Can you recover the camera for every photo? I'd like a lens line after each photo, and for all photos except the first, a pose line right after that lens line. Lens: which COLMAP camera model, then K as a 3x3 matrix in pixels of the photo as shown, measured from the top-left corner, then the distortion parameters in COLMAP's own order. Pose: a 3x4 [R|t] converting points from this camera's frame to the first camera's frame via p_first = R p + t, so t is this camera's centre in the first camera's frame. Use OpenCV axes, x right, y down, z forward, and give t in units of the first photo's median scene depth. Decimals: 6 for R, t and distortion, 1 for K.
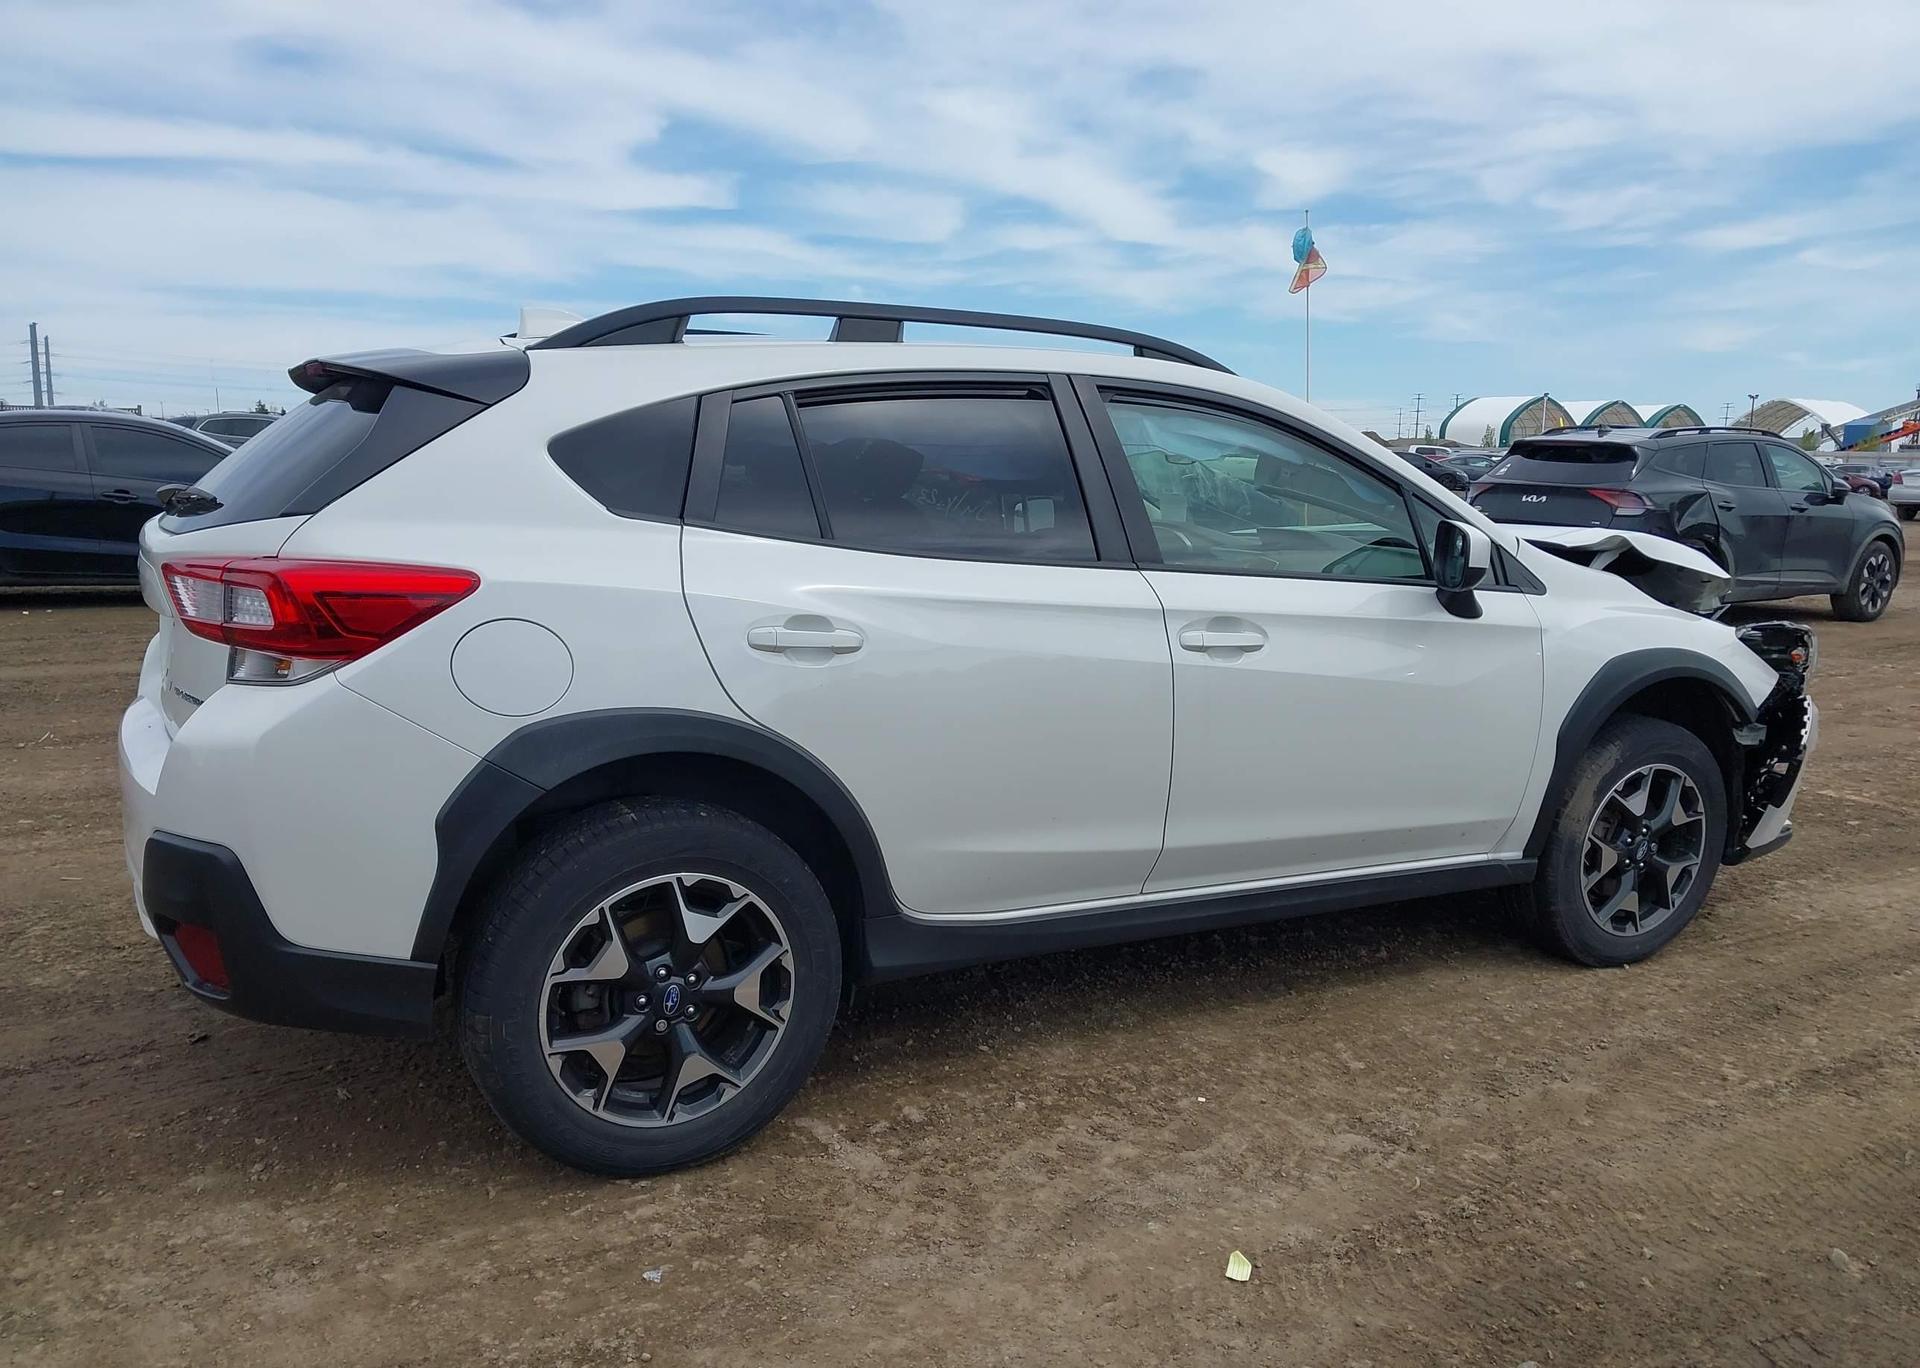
lens RADIAL K [[1531.4, 0, 965.7], [0, 1531.4, 690.3], [0, 0, 1]] dist [0.031516, -0.021858]
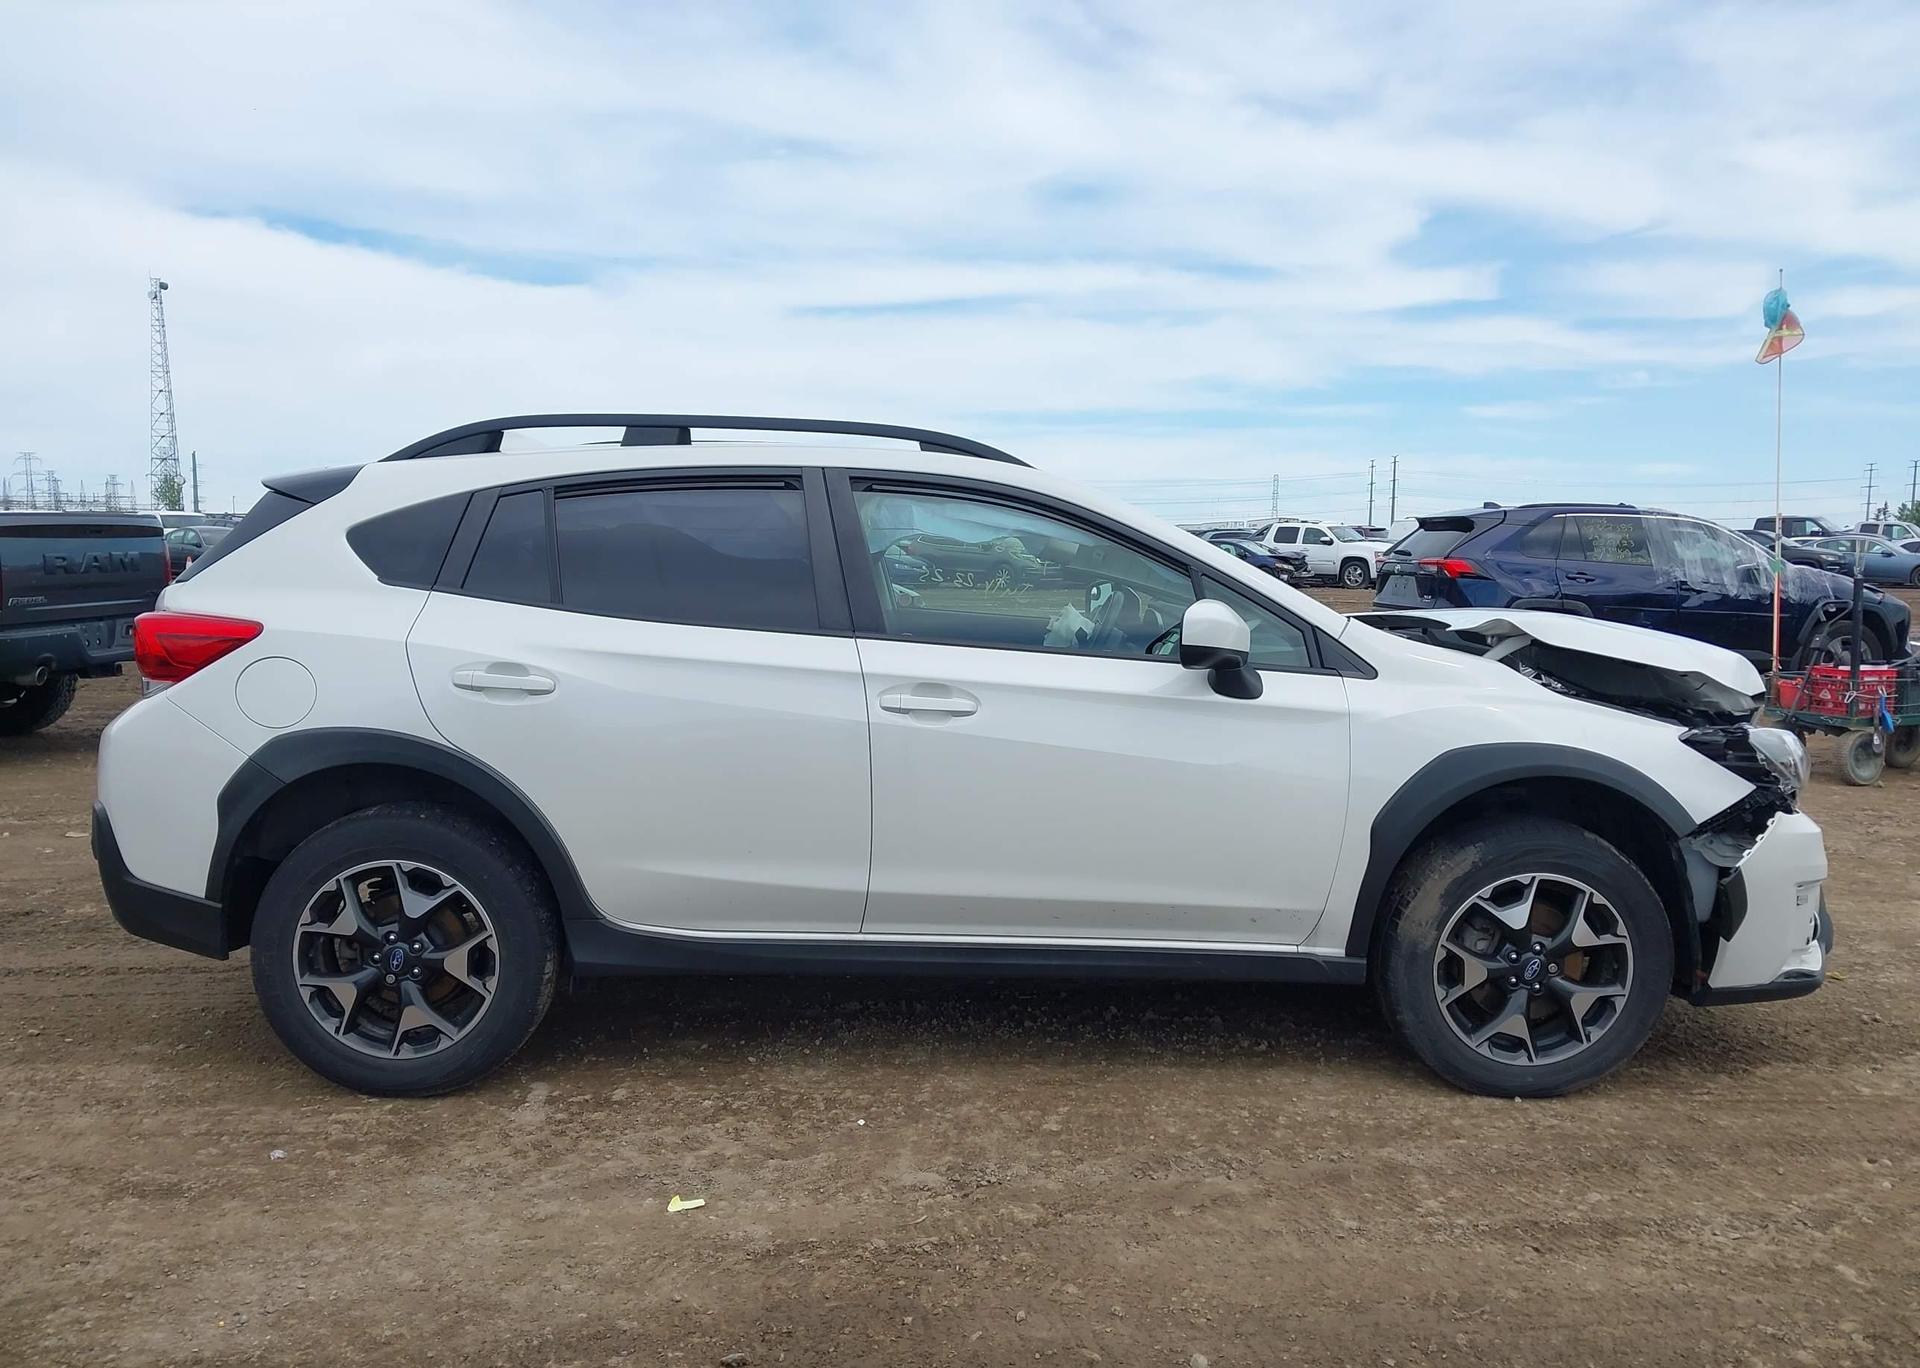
lens RADIAL K [[1586.2, 0, 991.3], [0, 1586.2, 676.7], [0, 0, 1]] dist [0.117323, -0.319312]
pose [[0.890484, 0.028850, -0.454098, 0.790727], [-0.064110, 0.995987, -0.062442, 0.016846], [0.450475, 0.084716, 0.888761, 0.015359]]
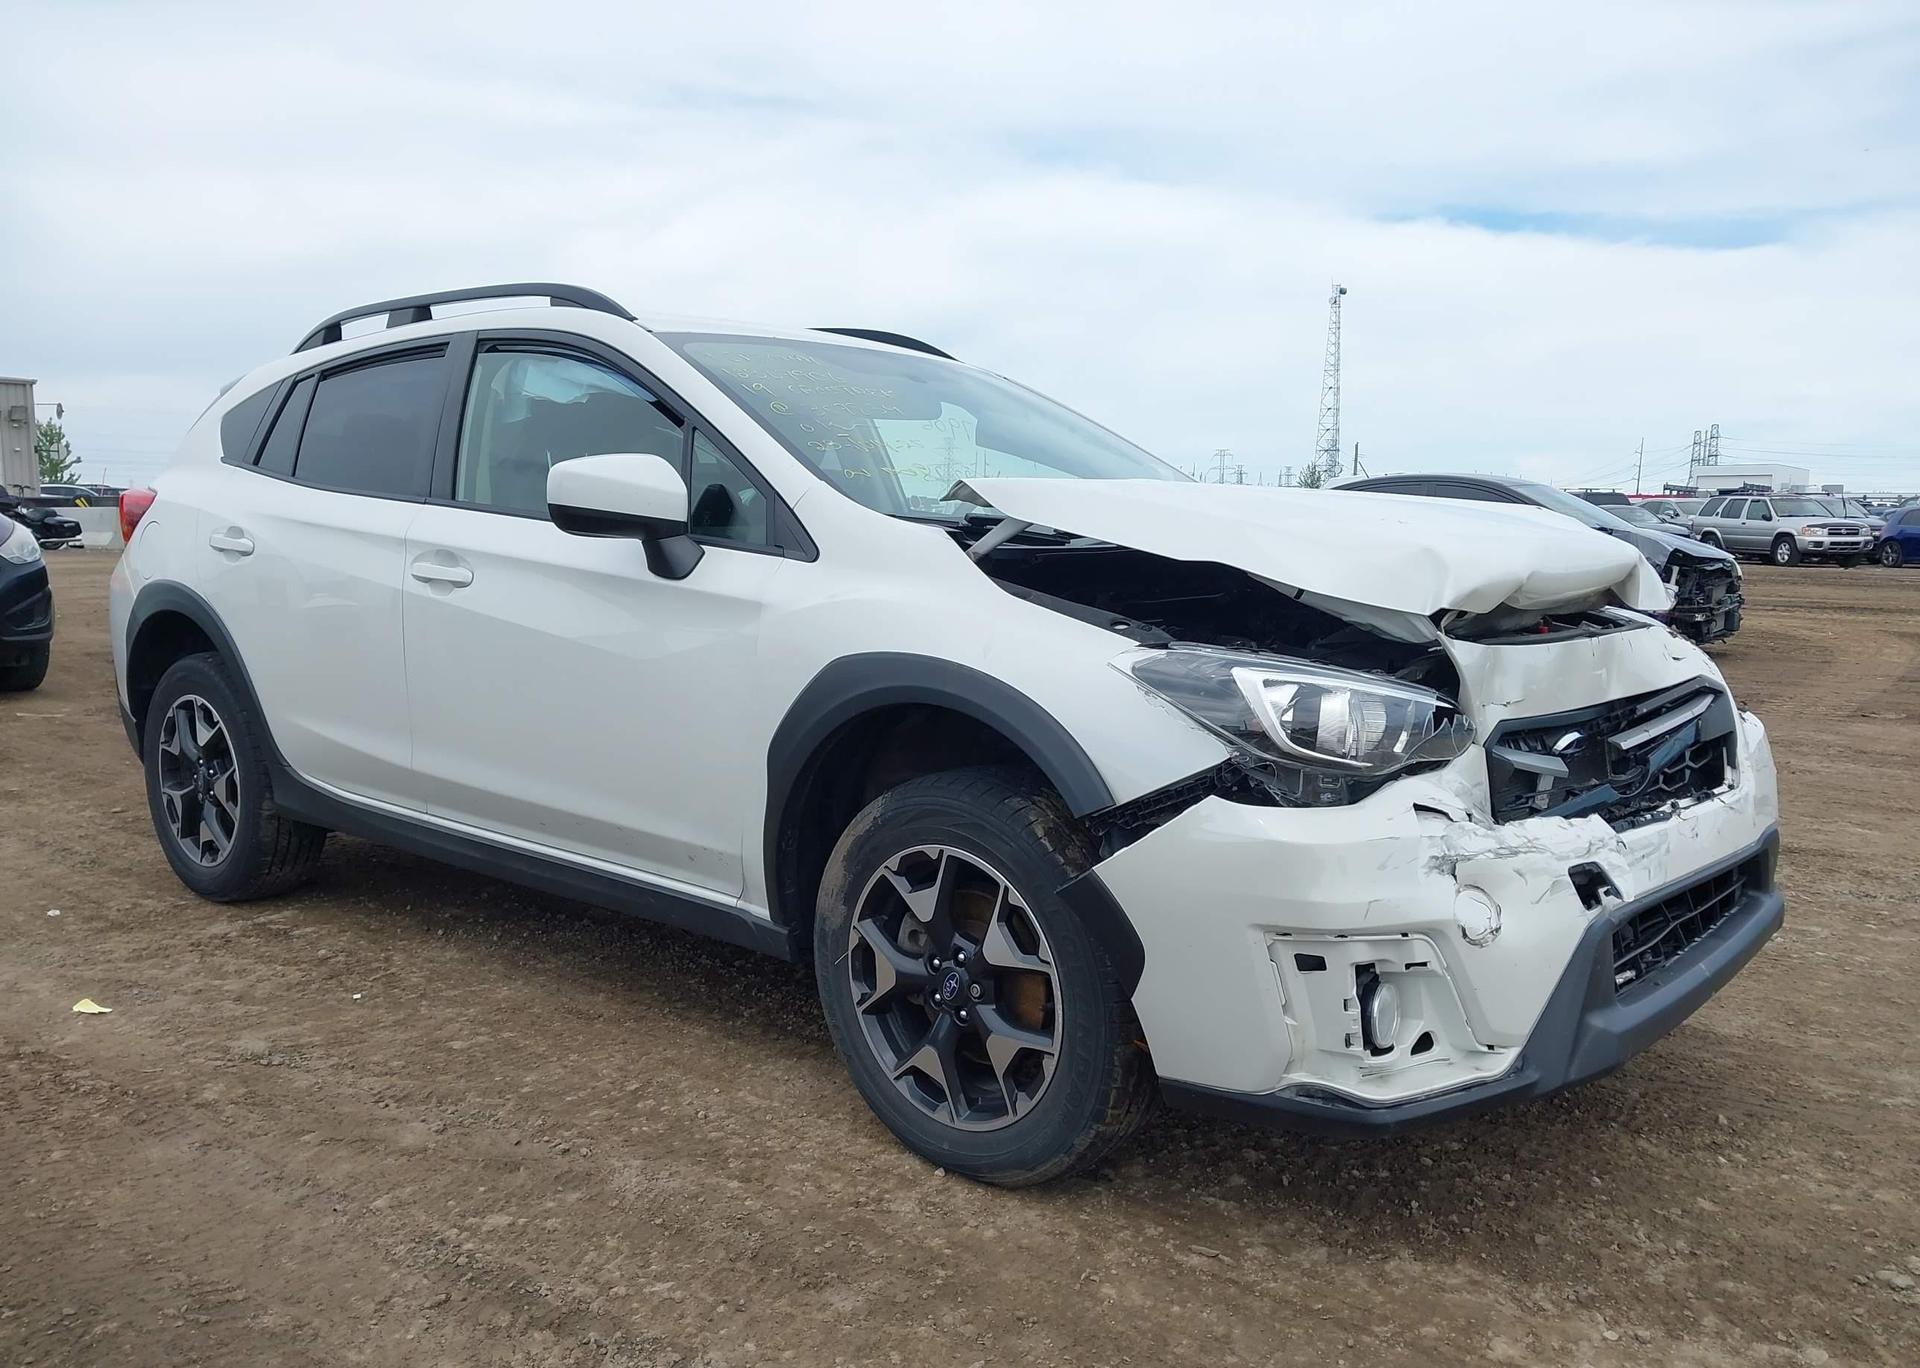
lens RADIAL K [[1585.7, 0, 932.2], [0, 1585.7, 705.7], [0, 0, 1]] dist [0.050299, -0.071701]
pose [[0.337220, 0.096059, -0.936512, 1.403001], [-0.152868, 0.987166, 0.046210, -0.049328], [0.928932, 0.127580, 0.347576, 1.035292]]
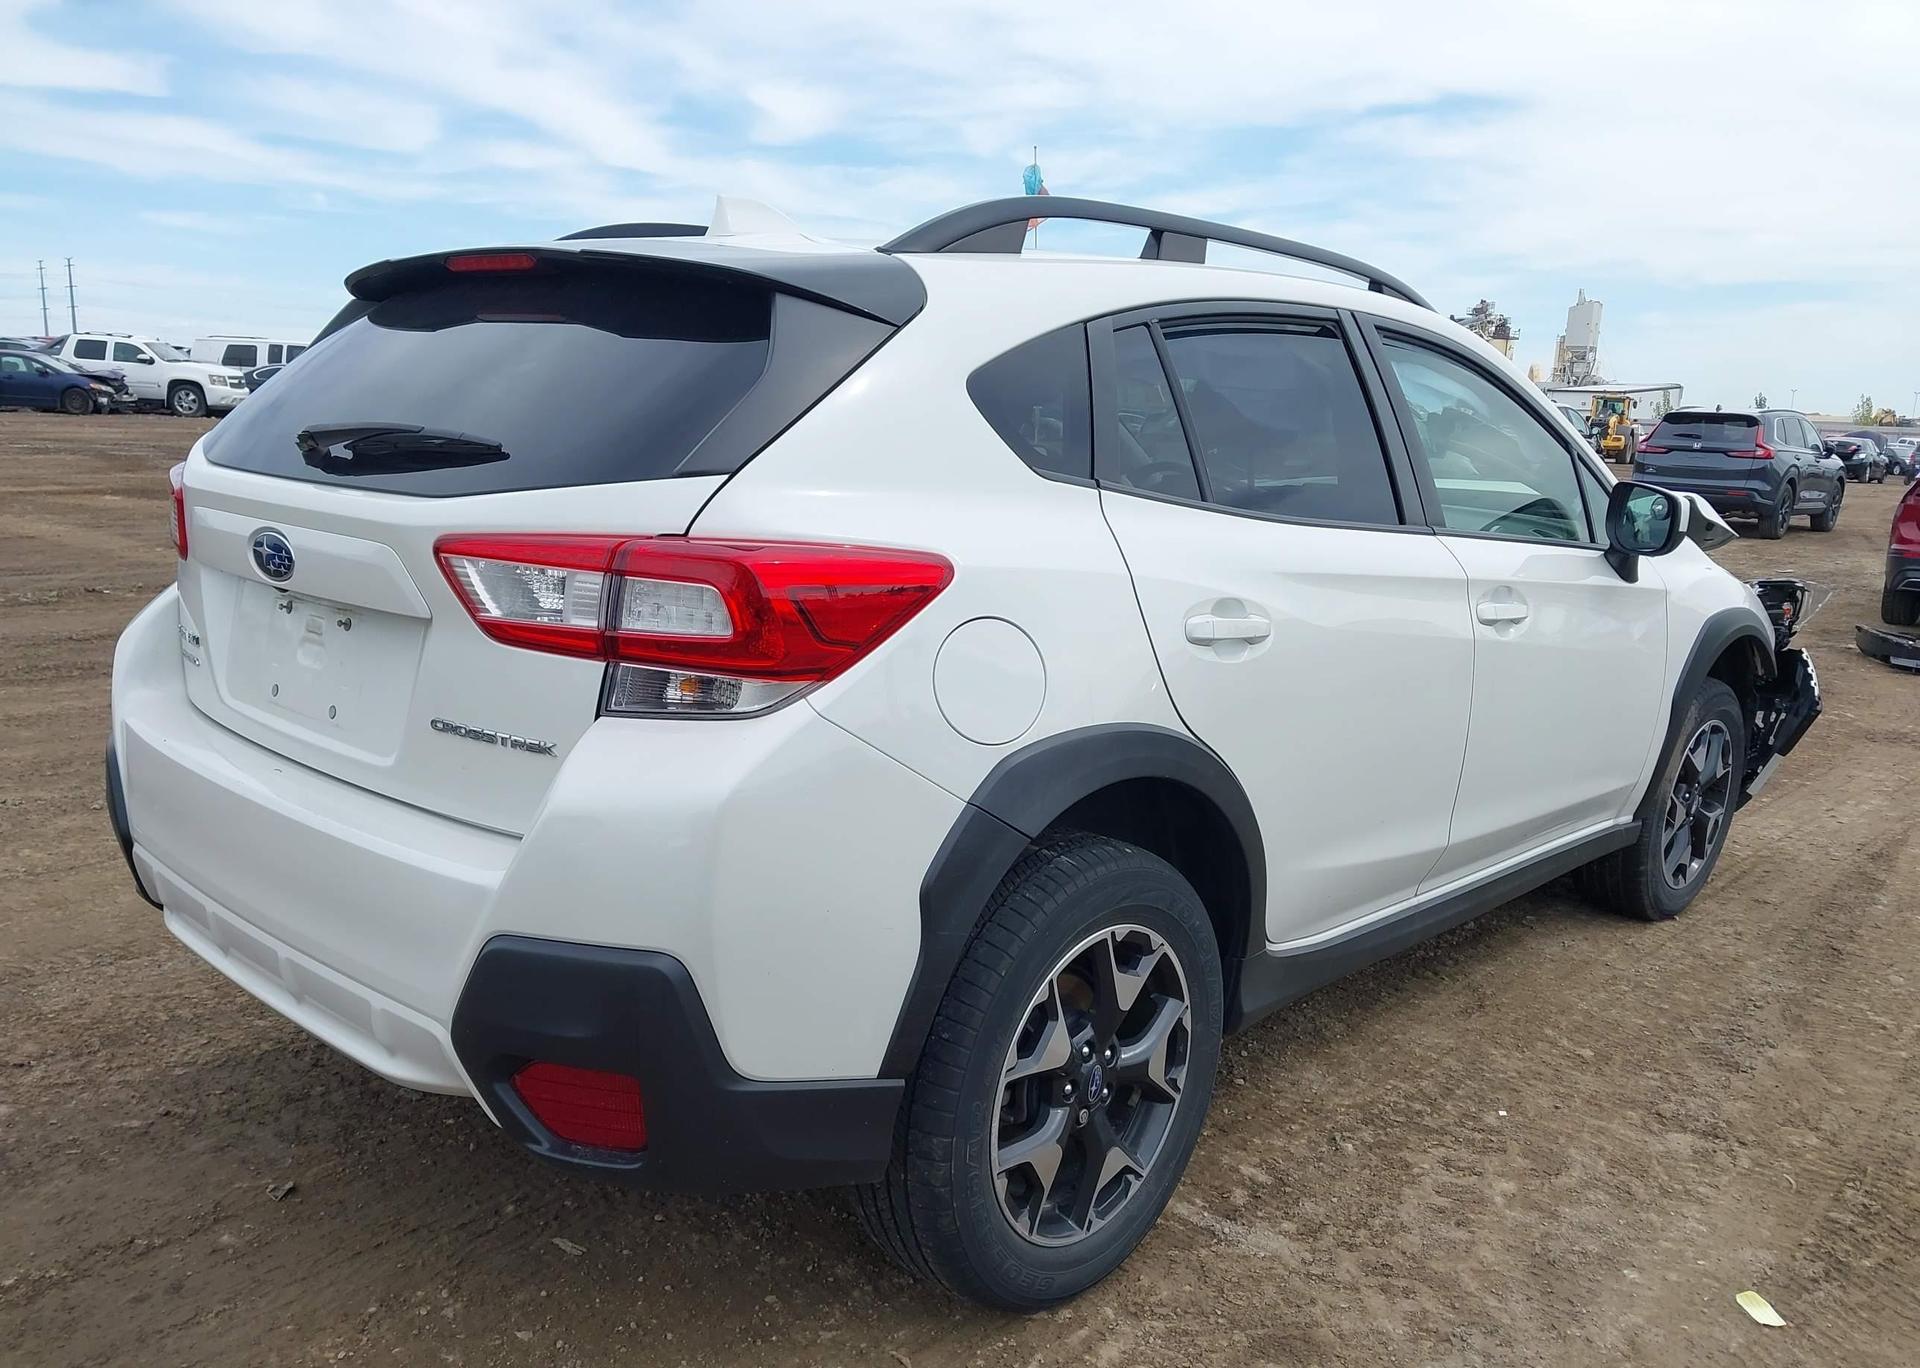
lens RADIAL K [[1545.5, 0, 960.0], [0, 1545.5, 684.0], [0, 0, 1]] dist [0.002470, 0.004134]
pose [[0.949938, -0.033240, 0.310664, -0.465821], [0.022319, 0.999004, 0.038644, -0.035969], [-0.311639, -0.029776, 0.949734, 0.245293]]
